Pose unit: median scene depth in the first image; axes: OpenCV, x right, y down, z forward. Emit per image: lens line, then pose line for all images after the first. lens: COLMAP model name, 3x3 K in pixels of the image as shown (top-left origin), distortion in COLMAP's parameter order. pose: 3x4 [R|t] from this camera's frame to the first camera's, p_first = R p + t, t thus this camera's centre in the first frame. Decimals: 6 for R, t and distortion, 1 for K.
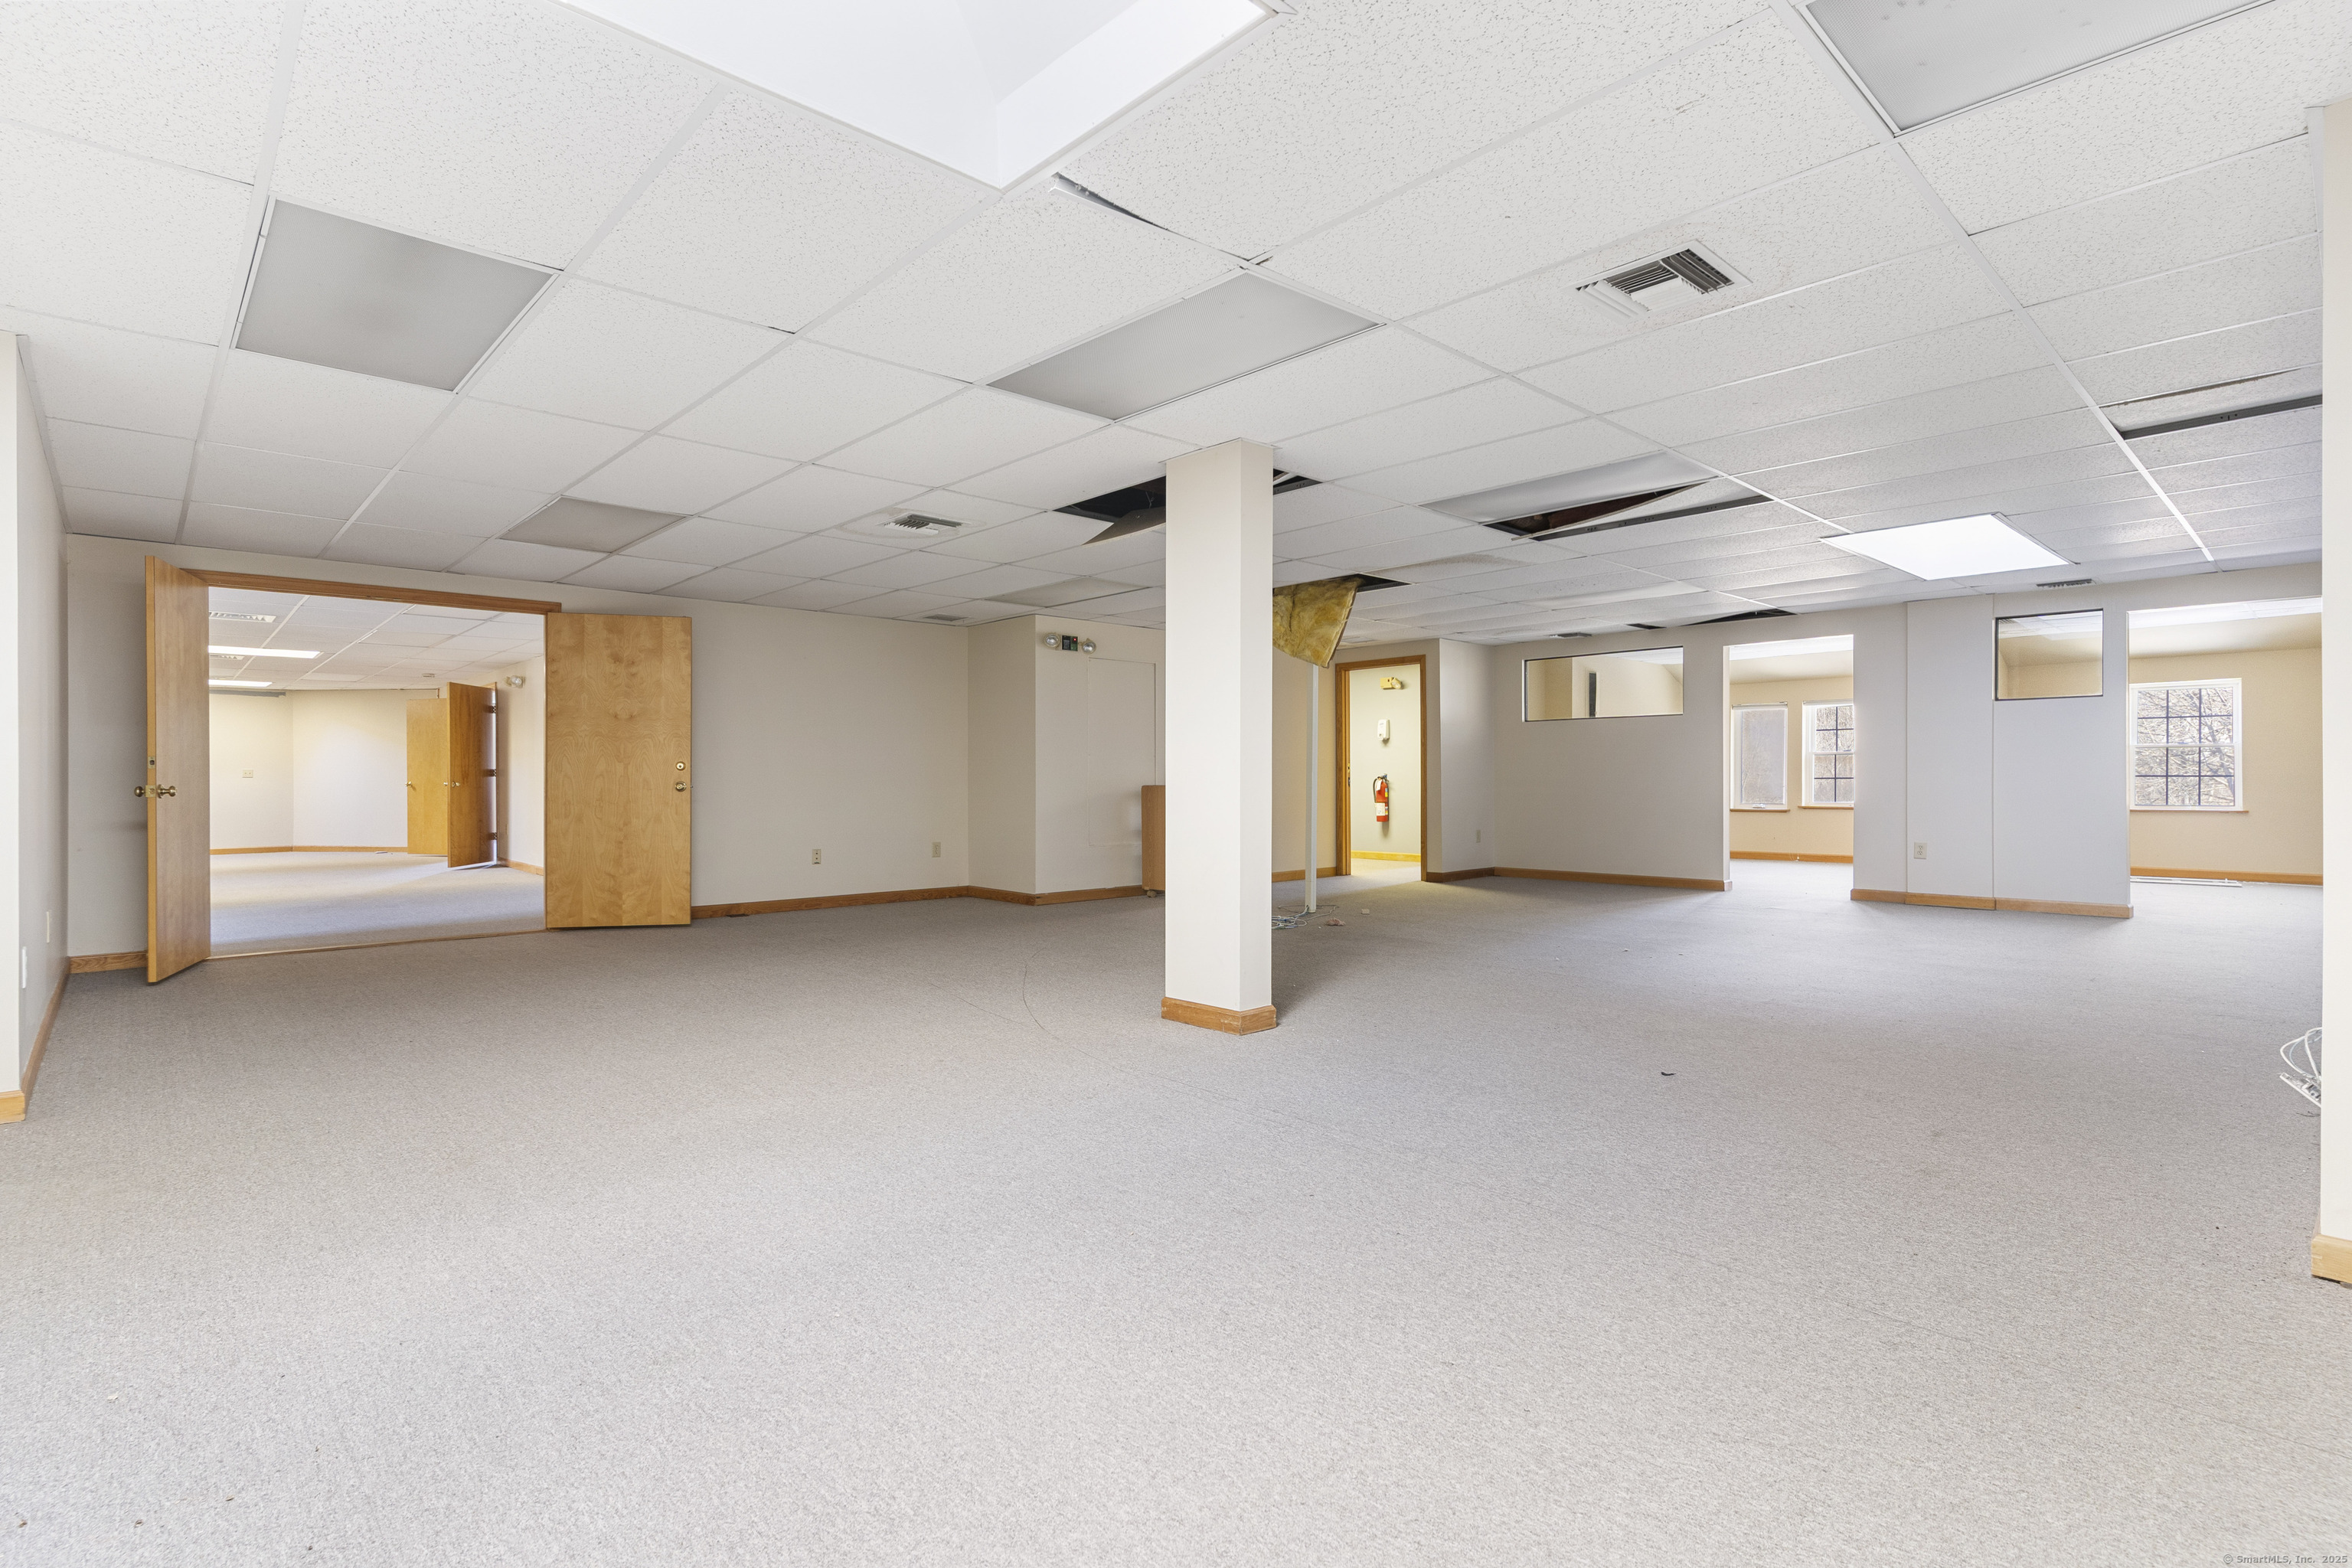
lens RADIAL K [[1144.0, 0, 1171.4], [0, 1144.0, 785.6], [0, 0, 1]] dist [0.002997, -0.002601]
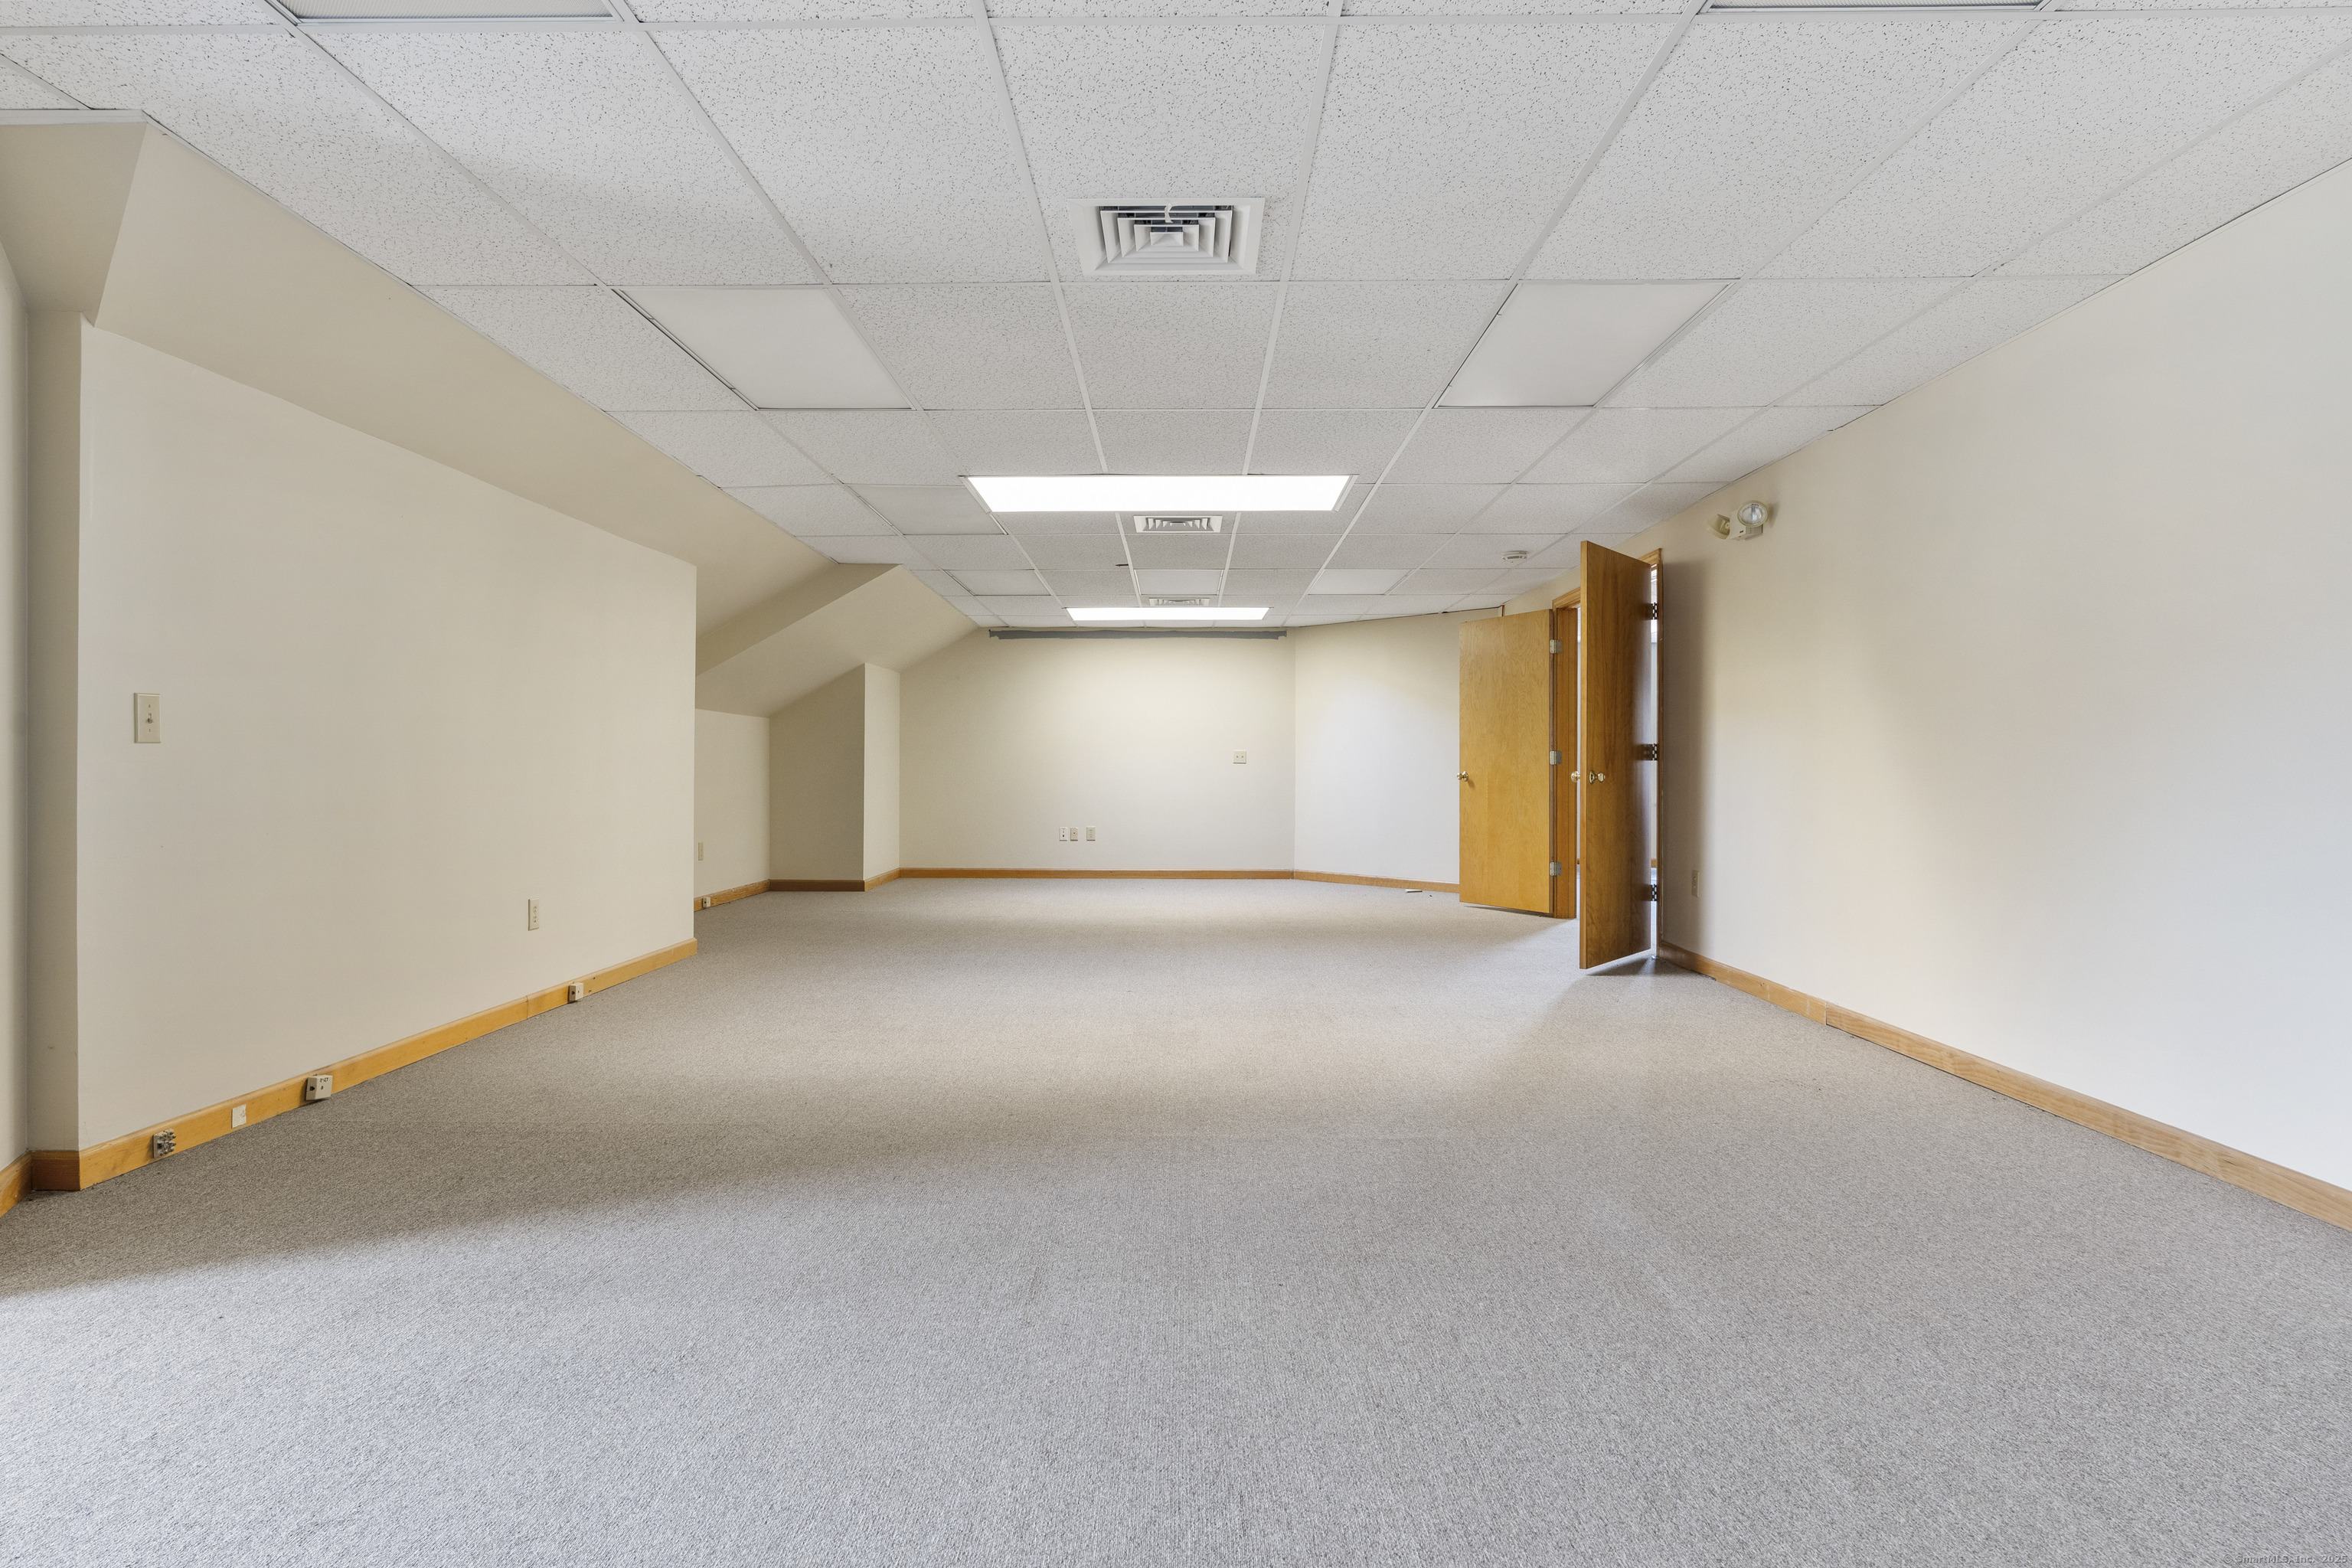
lens RADIAL K [[1277.9, 0, 1175.9], [0, 1277.9, 782.0], [0, 0, 1]] dist [-0.004748, -0.000877]
pose [[0.734186, 0.008707, -0.678892, -0.390831], [-0.007052, 0.999962, 0.005199, -0.000581], [0.678911, 0.000971, 0.734220, 0.508463]]
